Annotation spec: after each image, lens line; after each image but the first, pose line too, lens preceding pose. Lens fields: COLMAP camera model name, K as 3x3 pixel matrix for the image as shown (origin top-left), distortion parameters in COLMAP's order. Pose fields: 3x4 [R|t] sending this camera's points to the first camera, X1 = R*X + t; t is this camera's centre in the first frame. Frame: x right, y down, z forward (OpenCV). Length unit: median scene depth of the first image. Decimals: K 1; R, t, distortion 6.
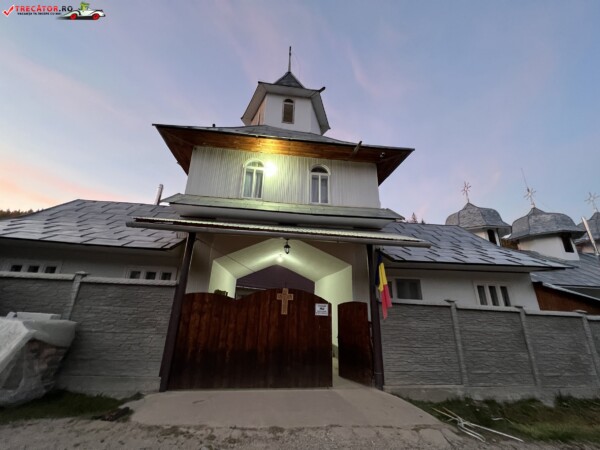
lens RADIAL K [[239.0, 0, 298.7], [0, 239.0, 223.5], [0, 0, 1]] dist [-0.000206, -0.000214]
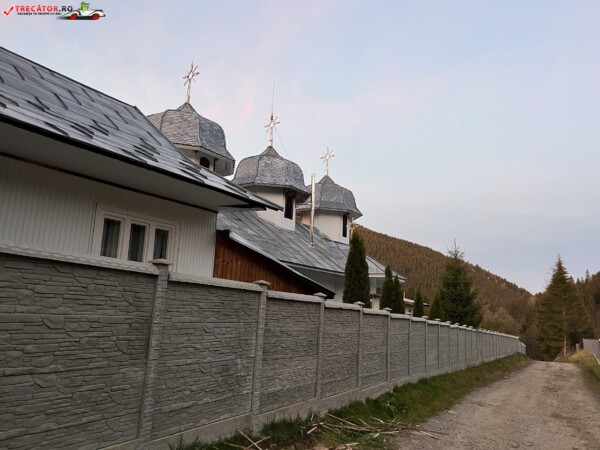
lens RADIAL K [[452.7, 0, 300.8], [0, 452.7, 225.7], [0, 0, 1]] dist [0.048185, -0.050668]
pose [[0.637694, 0.134607, 0.758438, 0.361185], [-0.269049, 0.961522, 0.055566, 0.134972], [-0.721775, -0.239491, 0.649372, 0.248591]]
